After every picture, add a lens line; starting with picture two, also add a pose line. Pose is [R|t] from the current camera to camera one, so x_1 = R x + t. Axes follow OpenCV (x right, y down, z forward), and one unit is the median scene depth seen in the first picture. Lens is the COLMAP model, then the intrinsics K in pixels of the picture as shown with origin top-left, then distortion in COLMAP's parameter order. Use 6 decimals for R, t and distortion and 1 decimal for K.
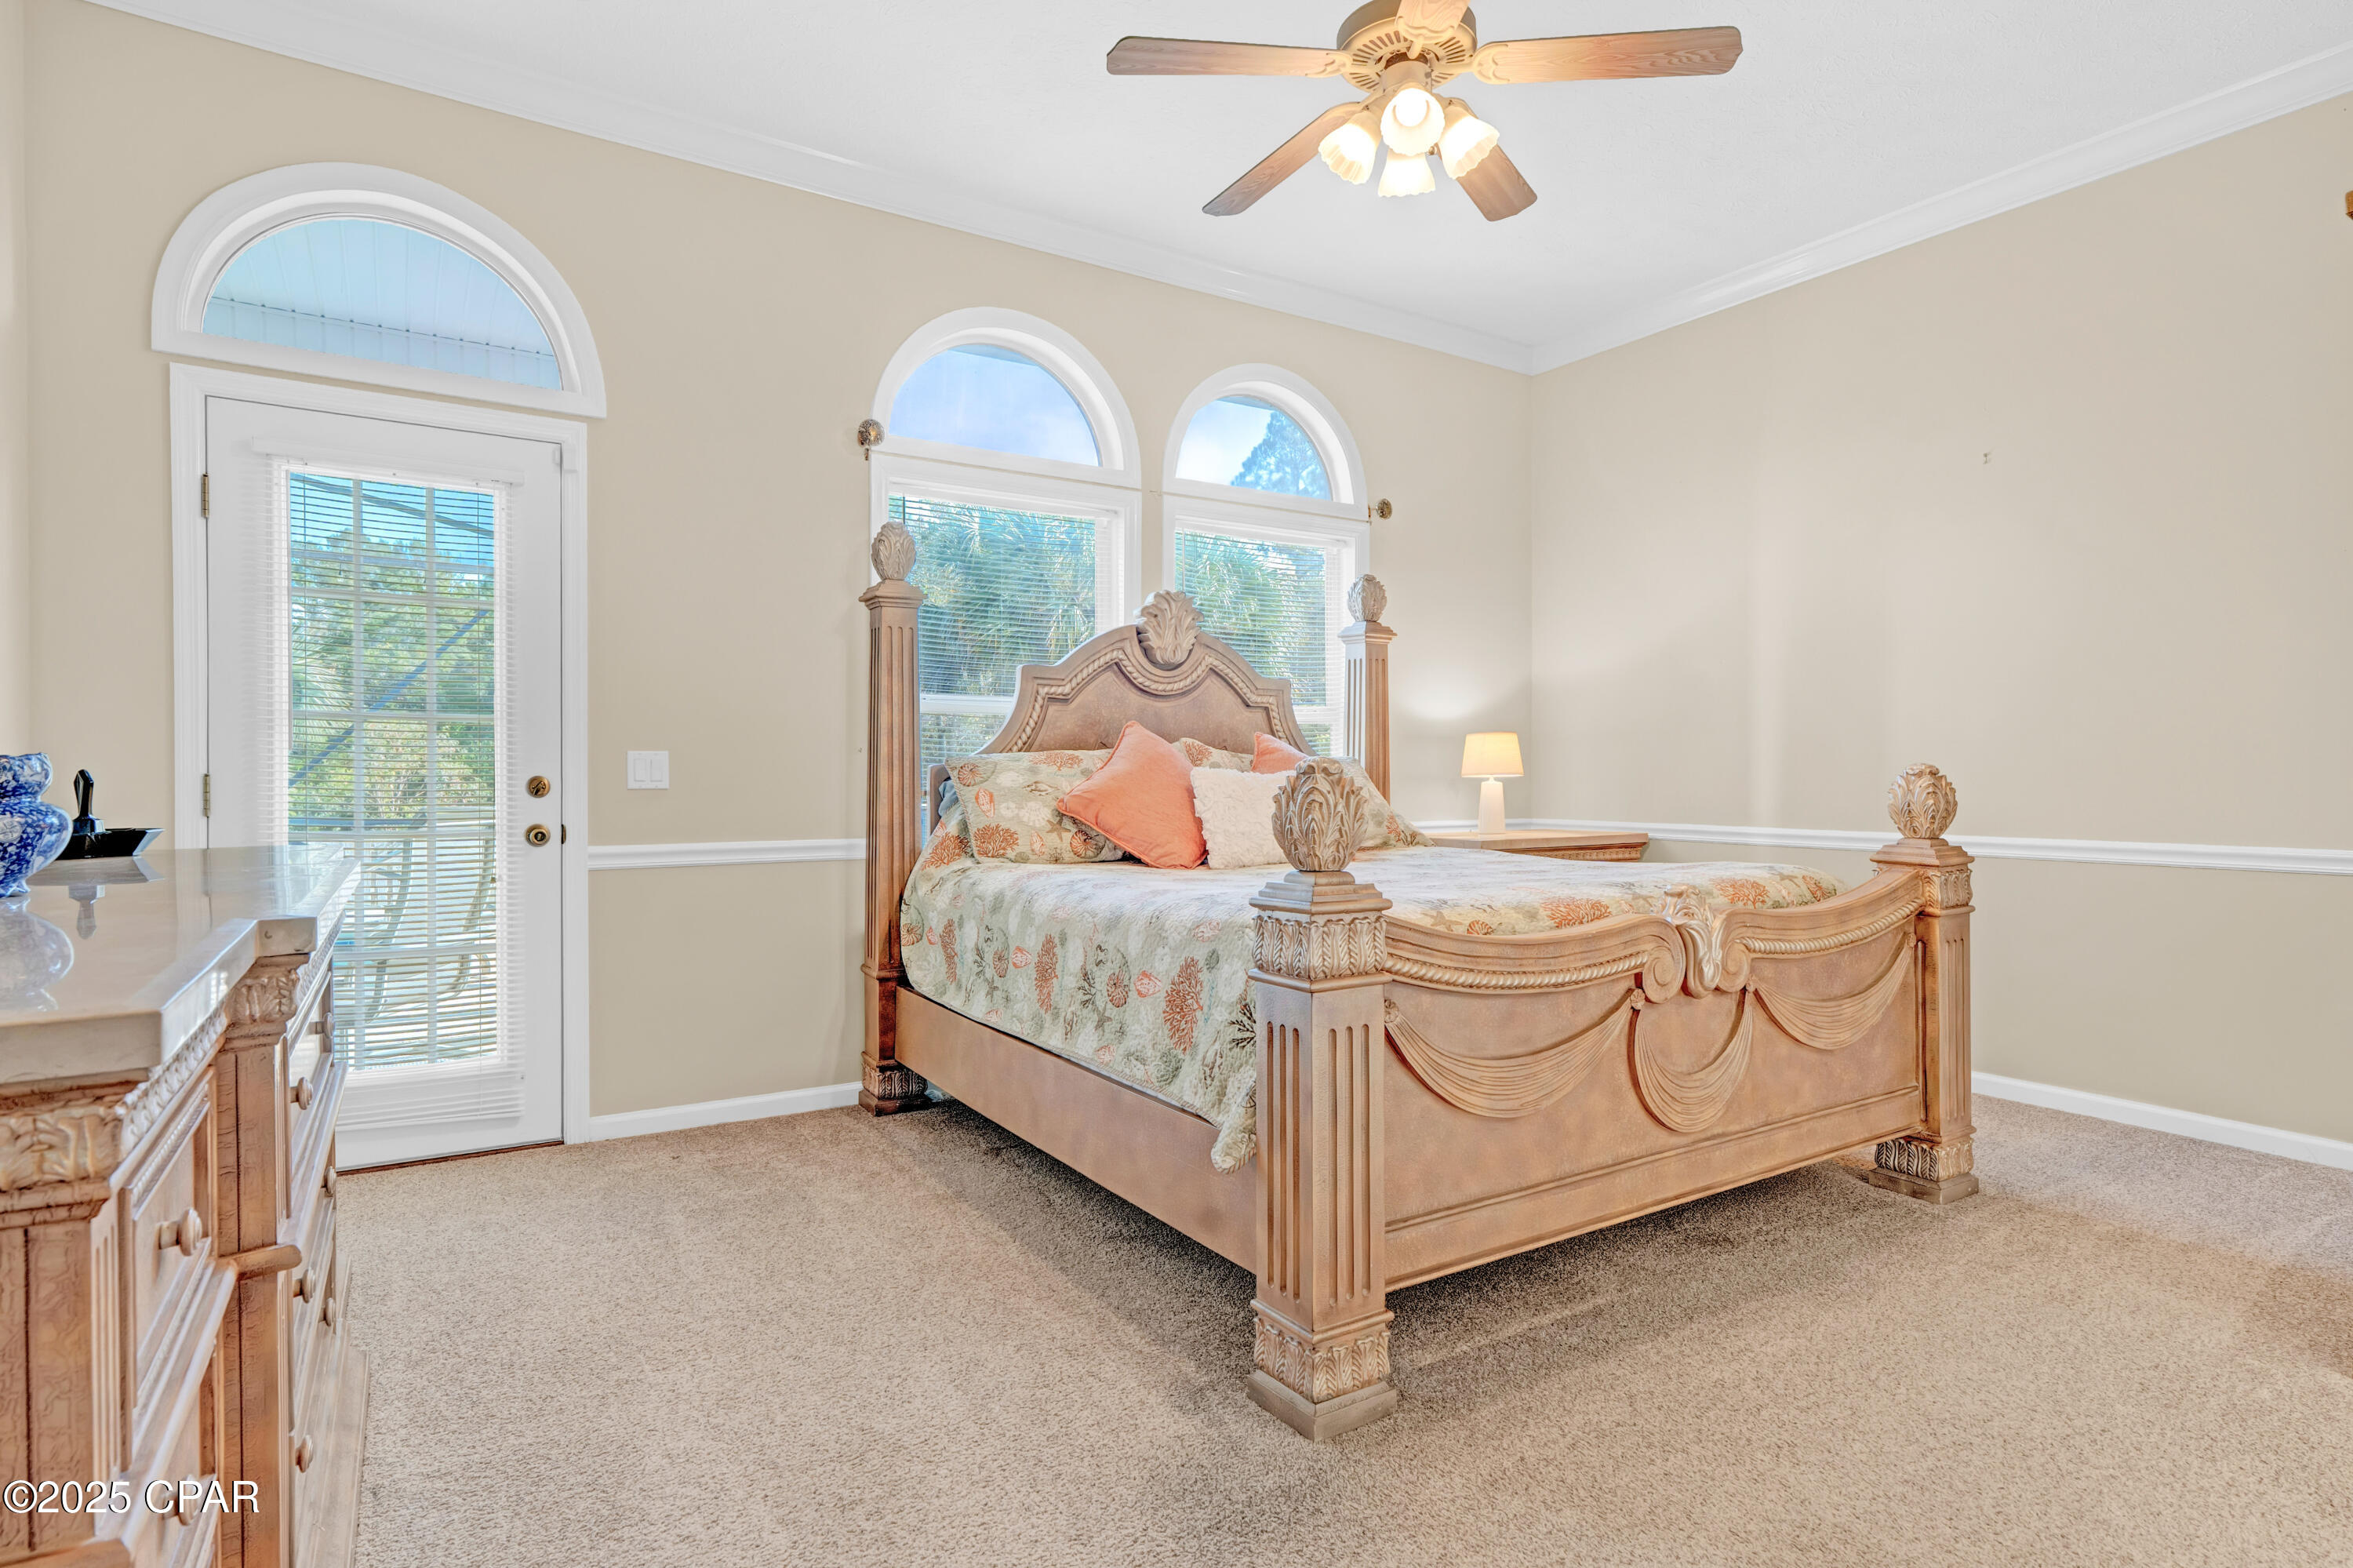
lens RADIAL K [[1198.5, 0, 1184.1], [0, 1198.5, 784.6], [0, 0, 1]] dist [-0.003406, 0.001327]
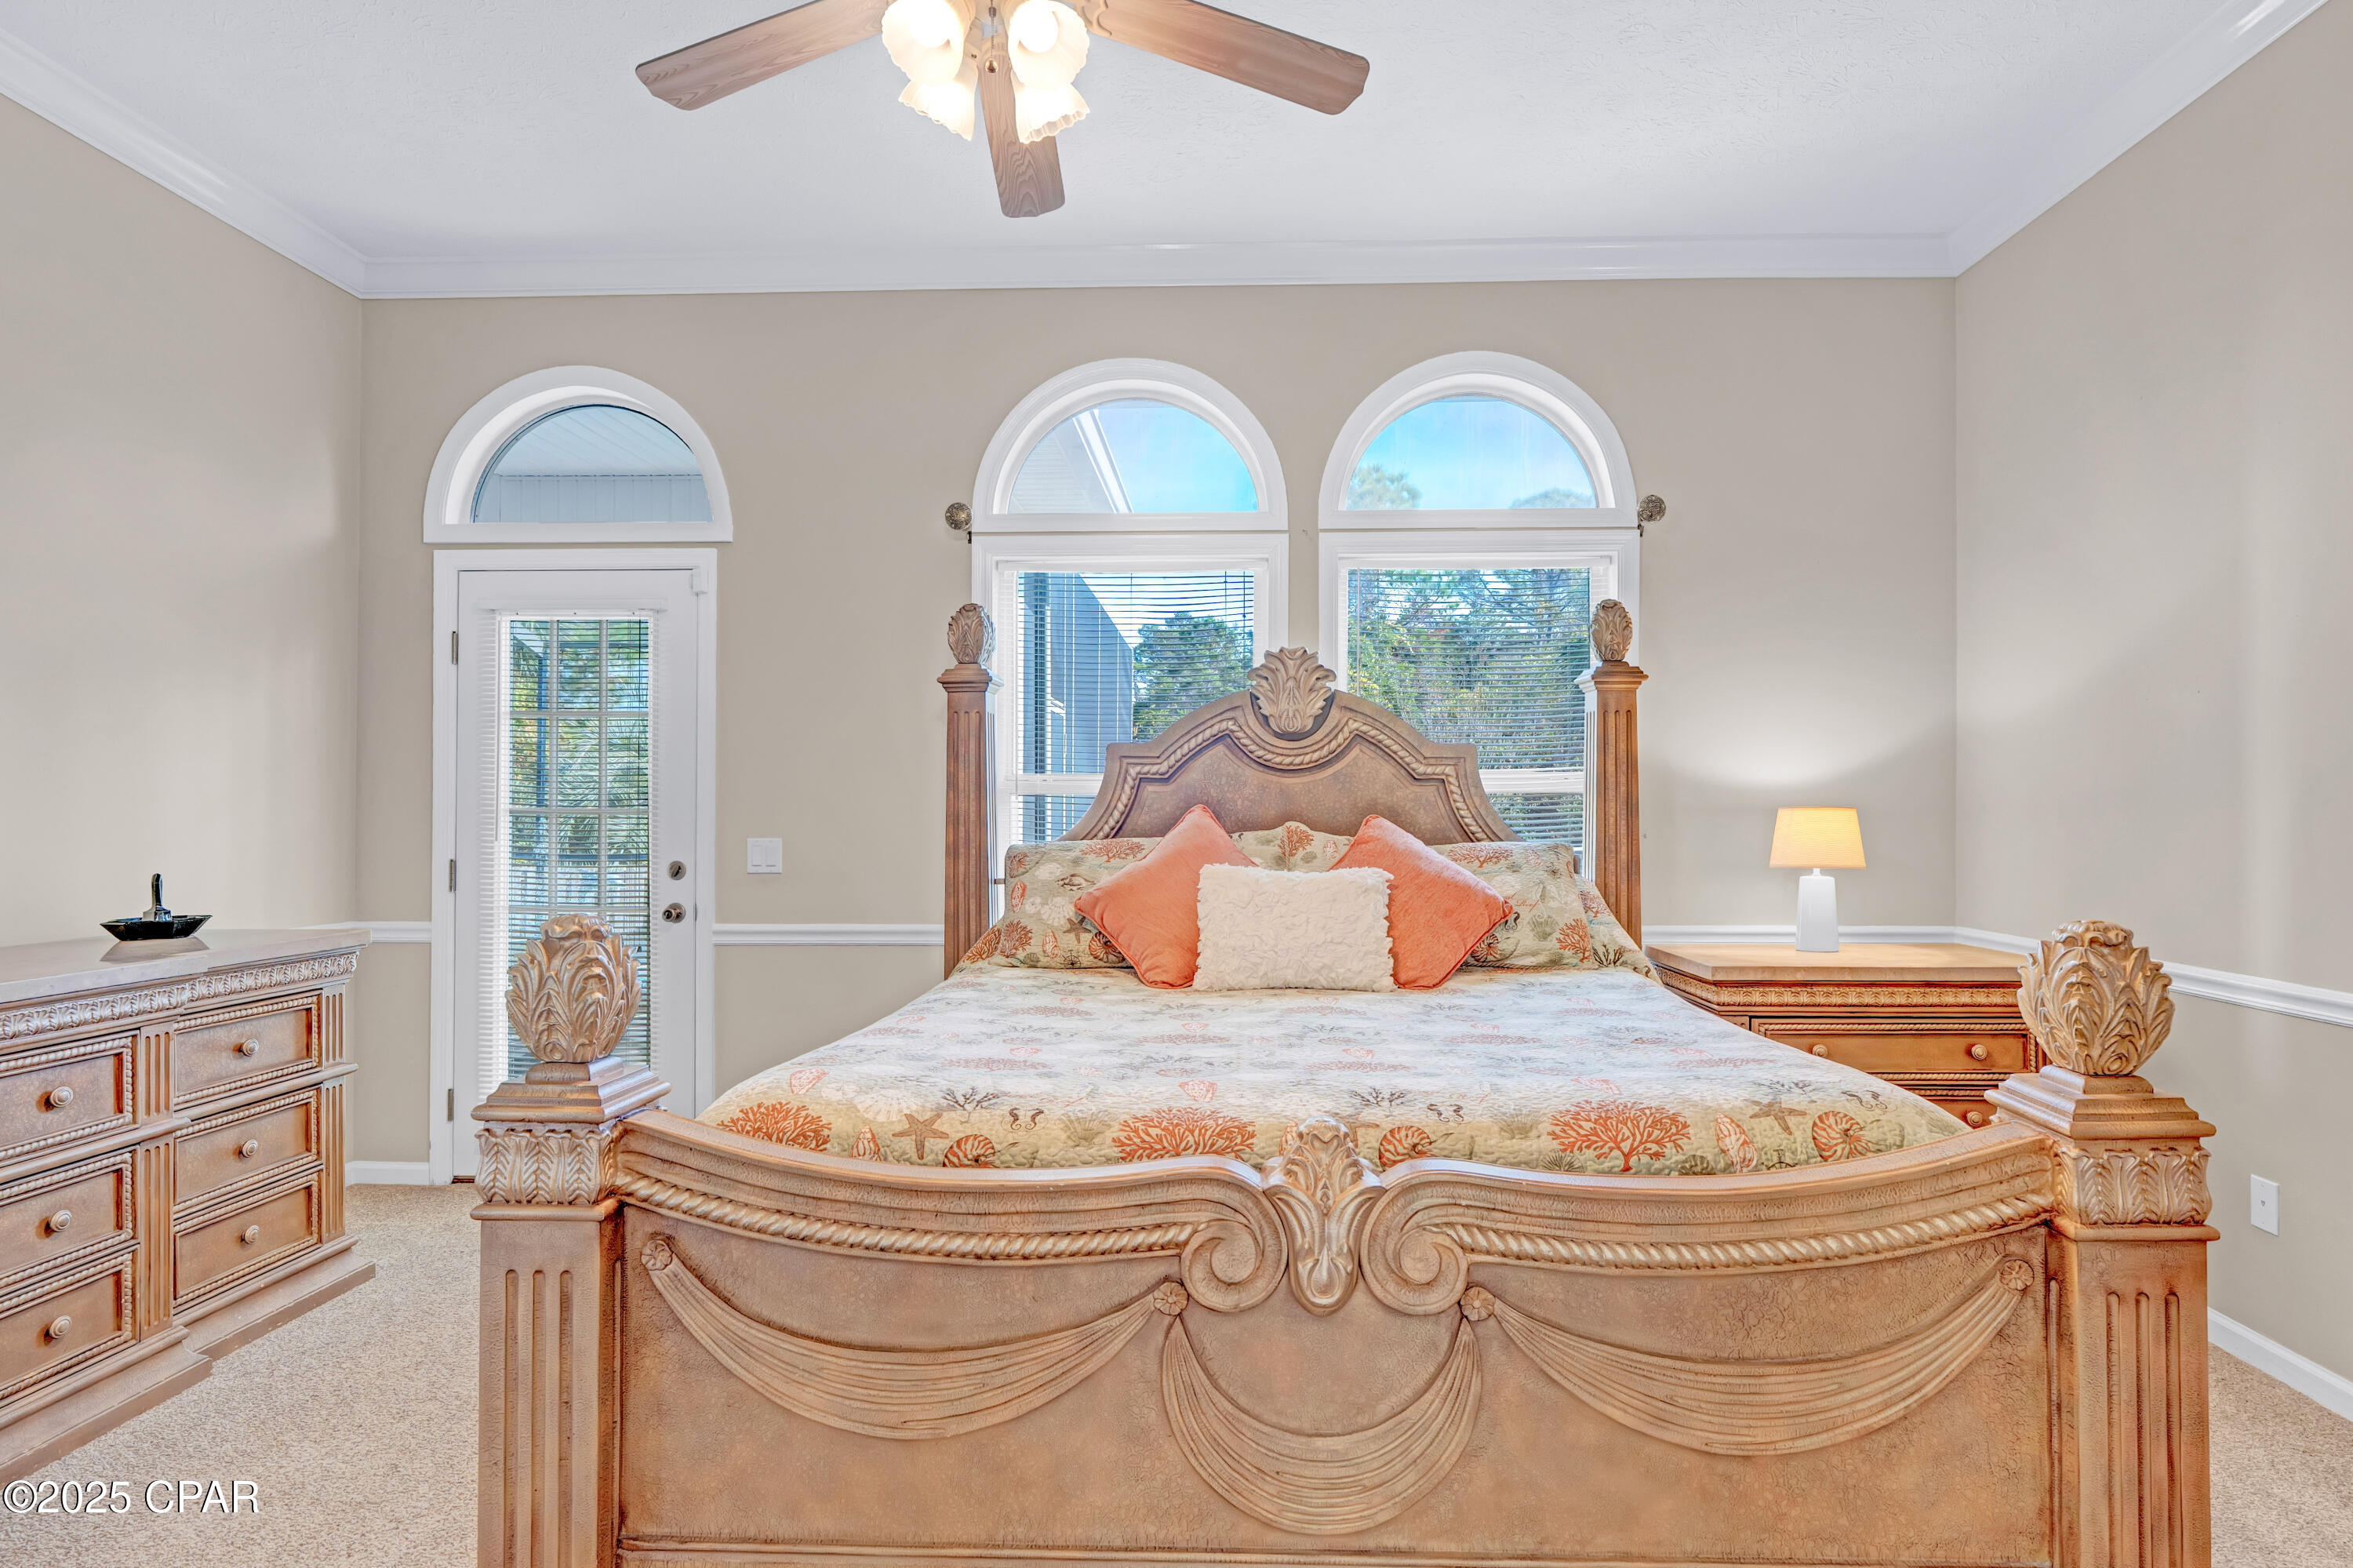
lens RADIAL K [[1198.5, 0, 1184.1], [0, 1198.5, 784.6], [0, 0, 1]] dist [-0.003406, 0.001327]
pose [[0.831075, -0.010166, -0.556067, 0.474011], [-0.005487, 0.999634, -0.026475, -0.049271], [0.556133, 0.025054, 0.830716, 0.298478]]
